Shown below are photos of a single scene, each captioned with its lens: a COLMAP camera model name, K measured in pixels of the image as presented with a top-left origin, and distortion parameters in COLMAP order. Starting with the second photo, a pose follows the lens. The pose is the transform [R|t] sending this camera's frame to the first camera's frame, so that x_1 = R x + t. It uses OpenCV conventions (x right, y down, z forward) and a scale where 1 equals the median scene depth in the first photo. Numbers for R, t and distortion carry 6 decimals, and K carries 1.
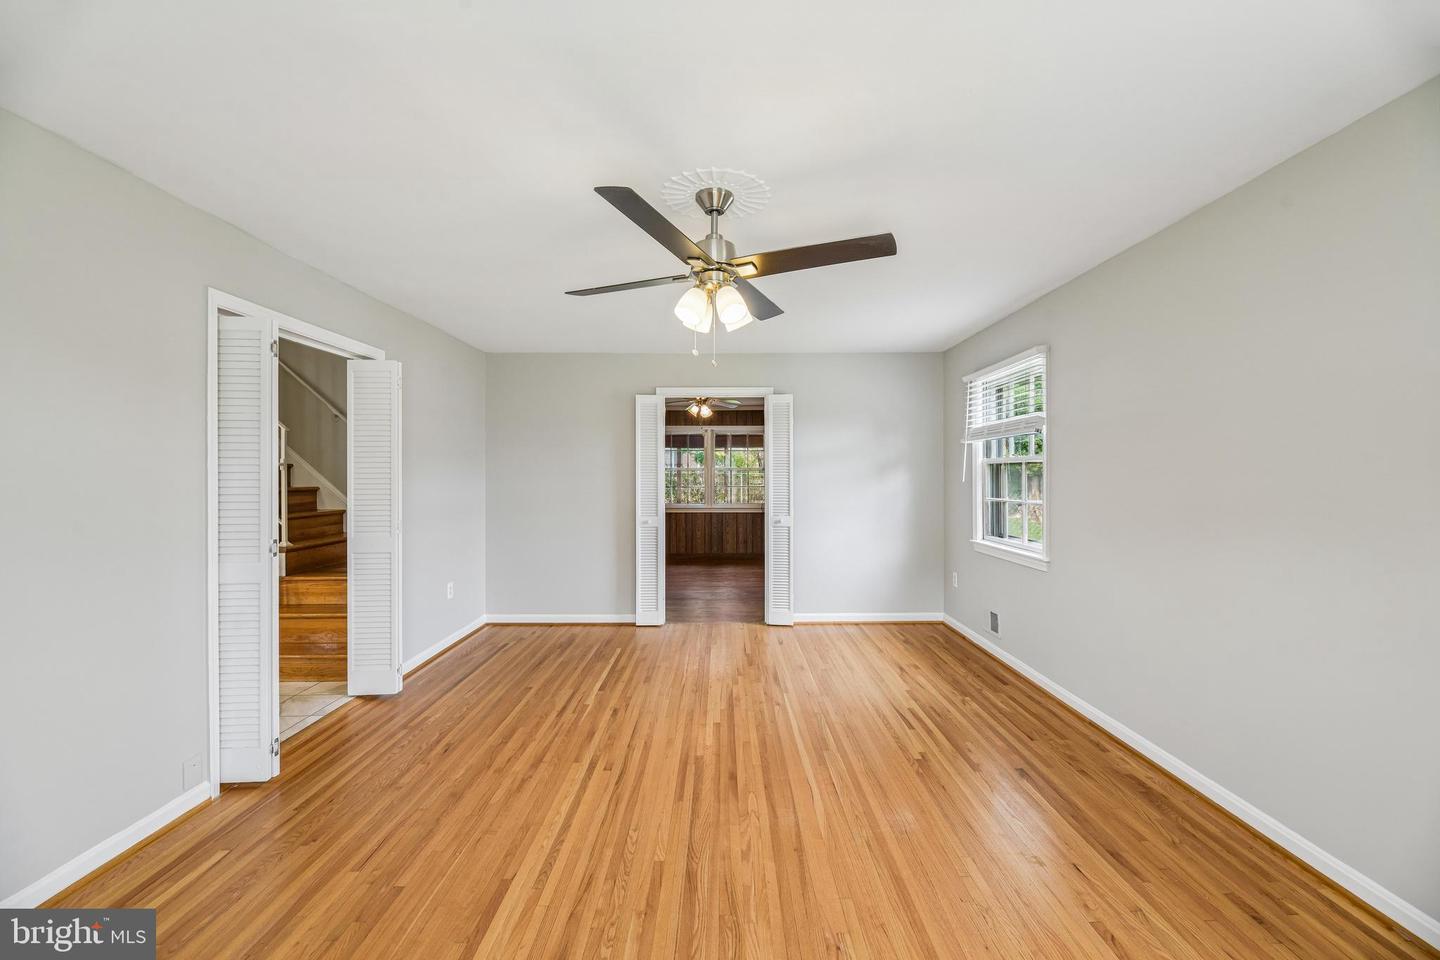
lens RADIAL K [[582.2, 0, 719.9], [0, 582.2, 477.6], [0, 0, 1]] dist [0.002614, -0.003824]
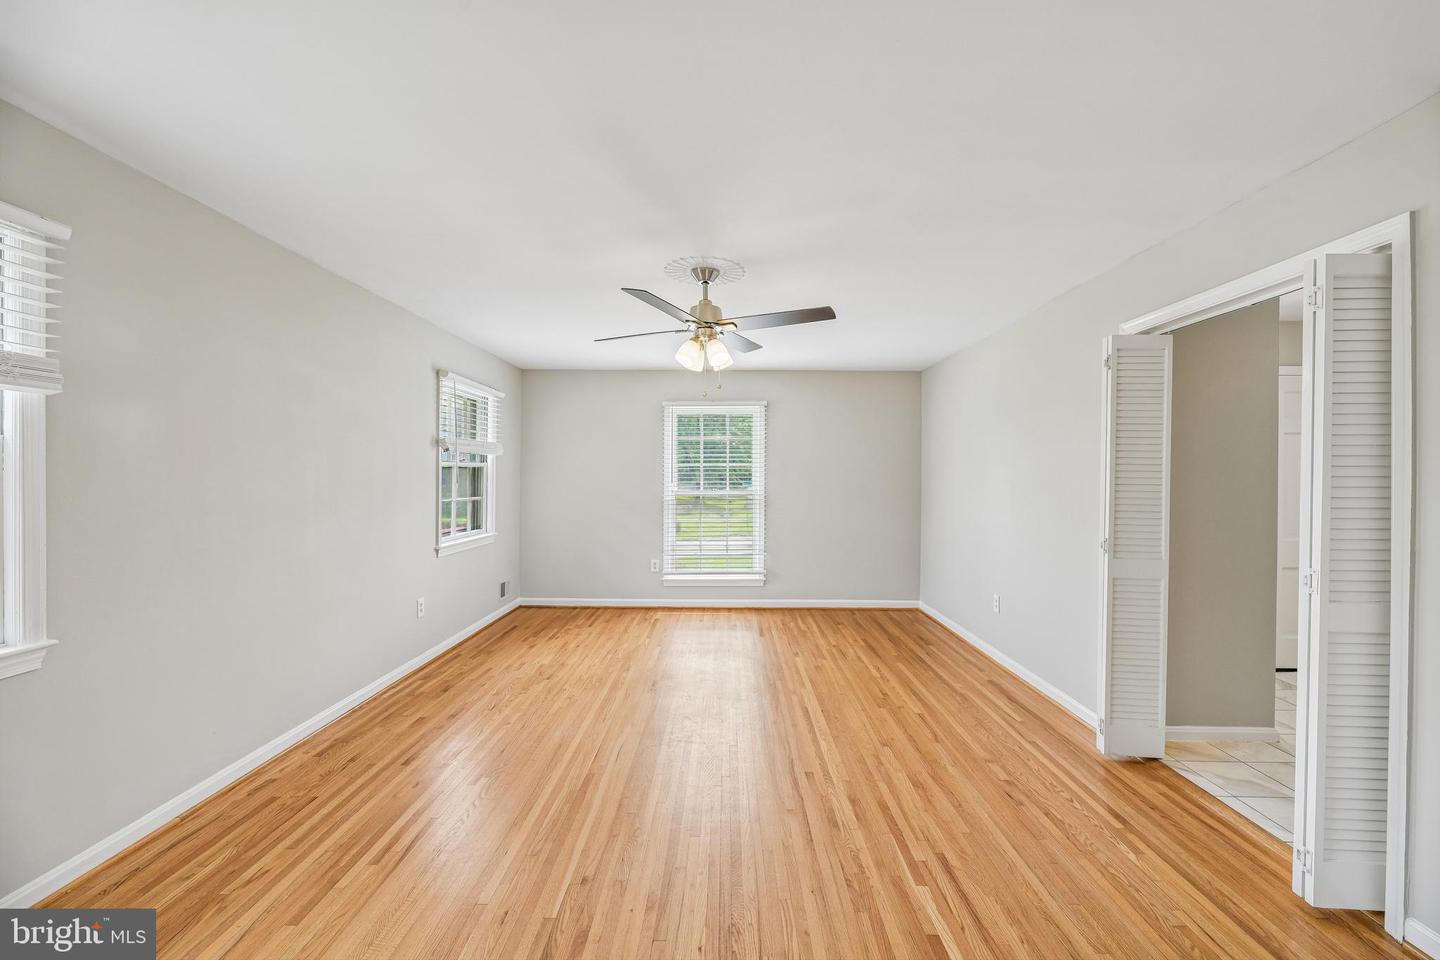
lens RADIAL K [[582.2, 0, 729.7], [0, 582.2, 480.8], [0, 0, 1]] dist [0.002614, -0.003824]
pose [[-0.999961, -0.002221, -0.008600, -0.040353], [-0.002325, 0.999924, 0.012090, -0.010312], [0.008573, 0.012109, -0.999890, 1.705343]]
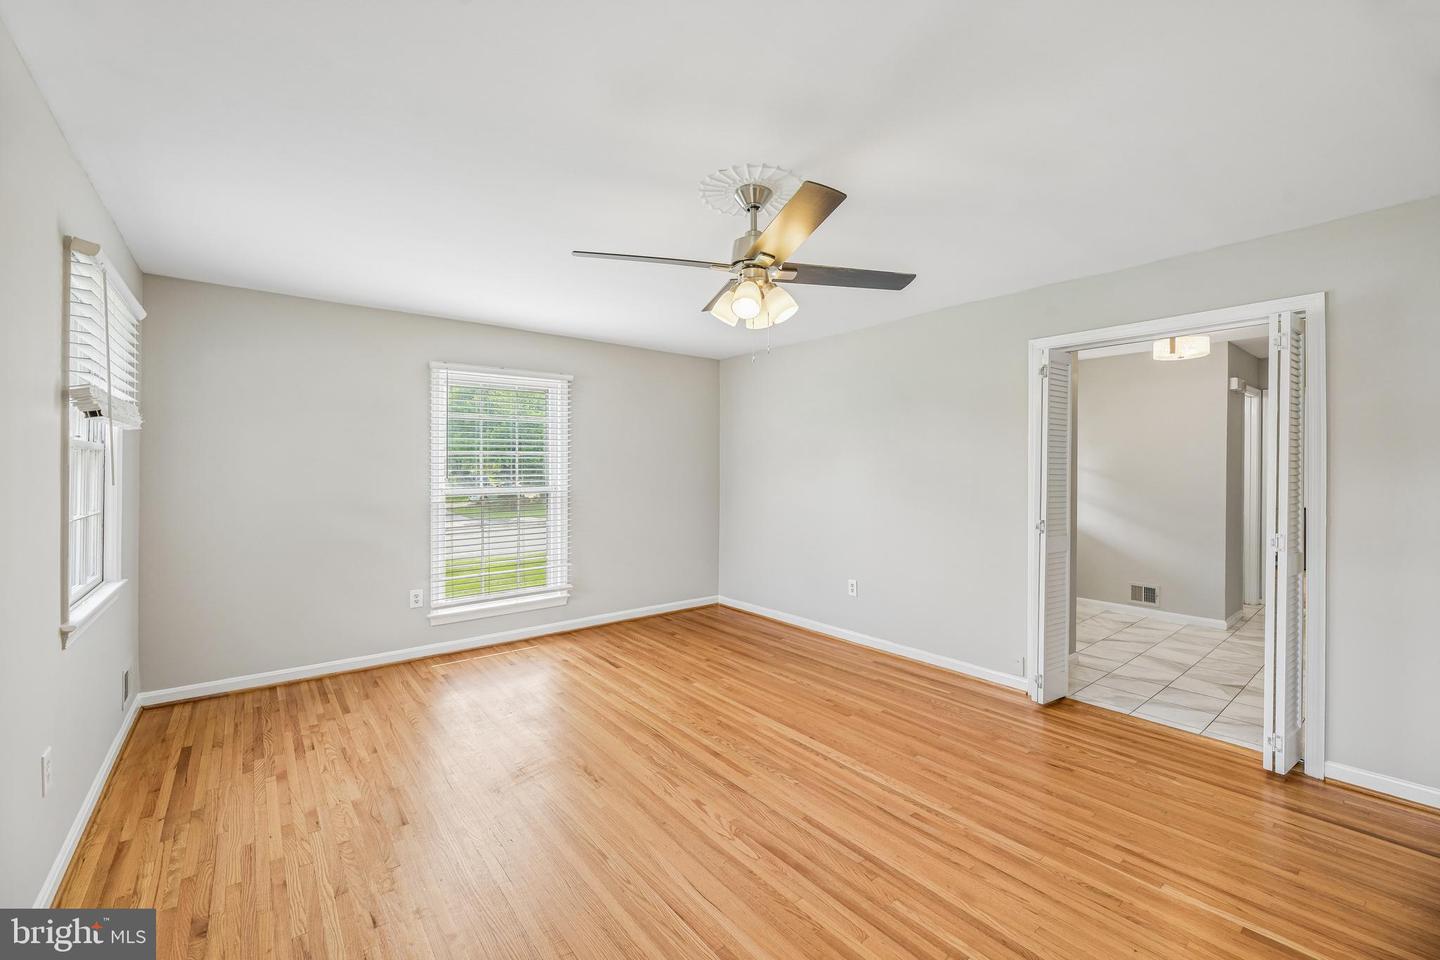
lens RADIAL K [[582.2, 0, 733.4], [0, 582.2, 472.4], [0, 0, 1]] dist [0.002614, -0.003824]
pose [[-0.767209, 0.005426, -0.641375, 0.477717], [-0.002335, 0.999934, 0.011252, -0.010212], [0.641393, 0.010130, -0.767145, 1.266986]]
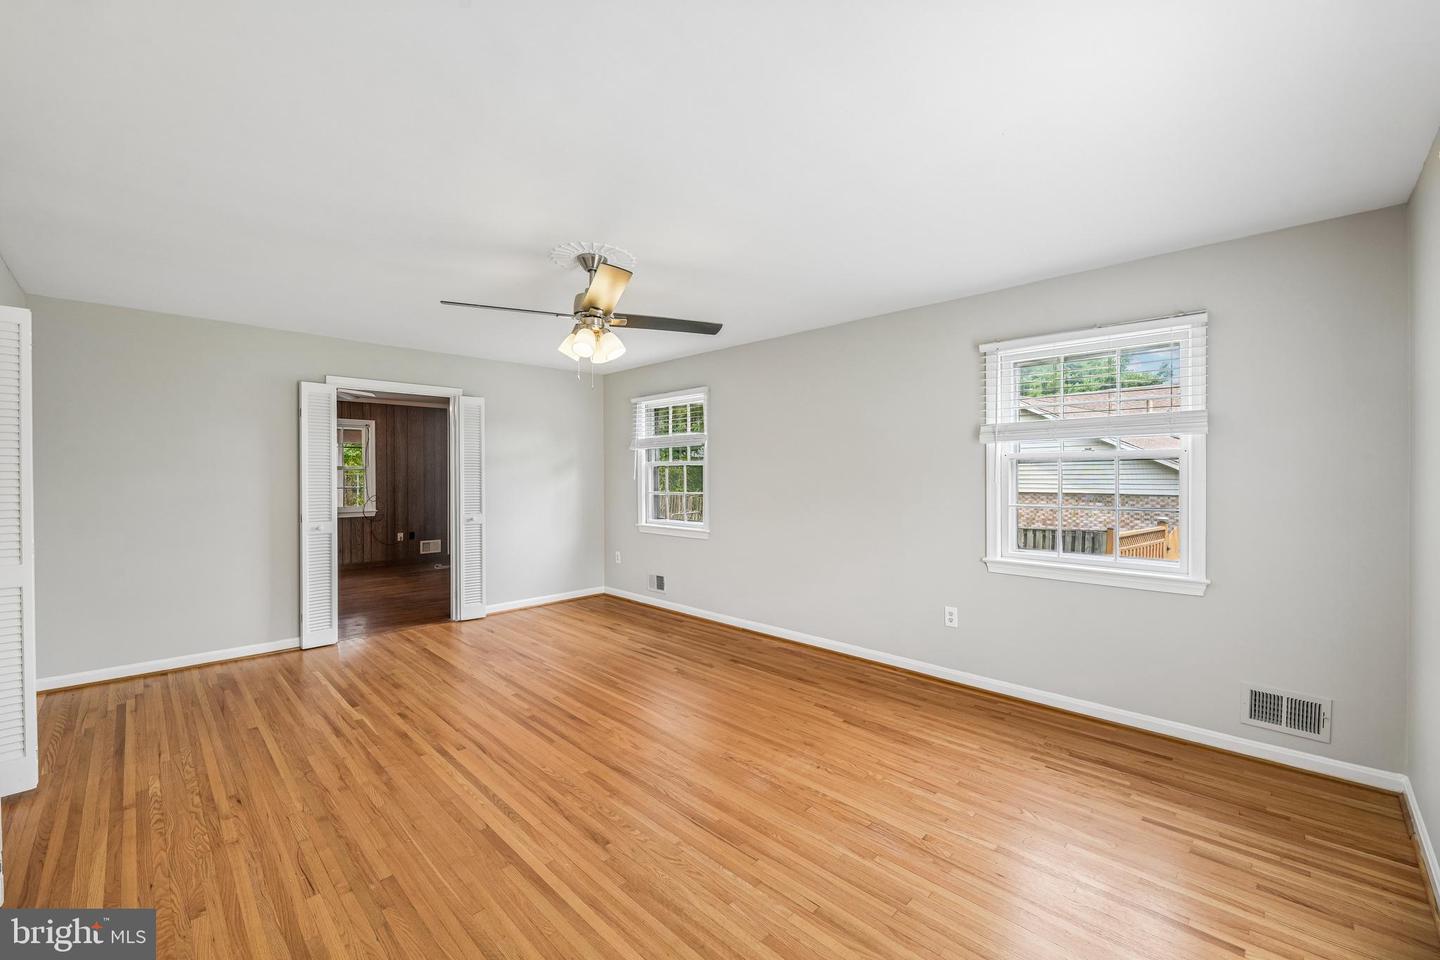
lens RADIAL K [[582.2, 0, 724.9], [0, 582.2, 478.0], [0, 0, 1]] dist [0.002614, -0.003824]
pose [[0.701914, -0.004514, 0.712248, -0.525825], [0.004360, 0.999988, 0.002041, 0.002045], [-0.712249, 0.001673, 0.701925, -0.084807]]
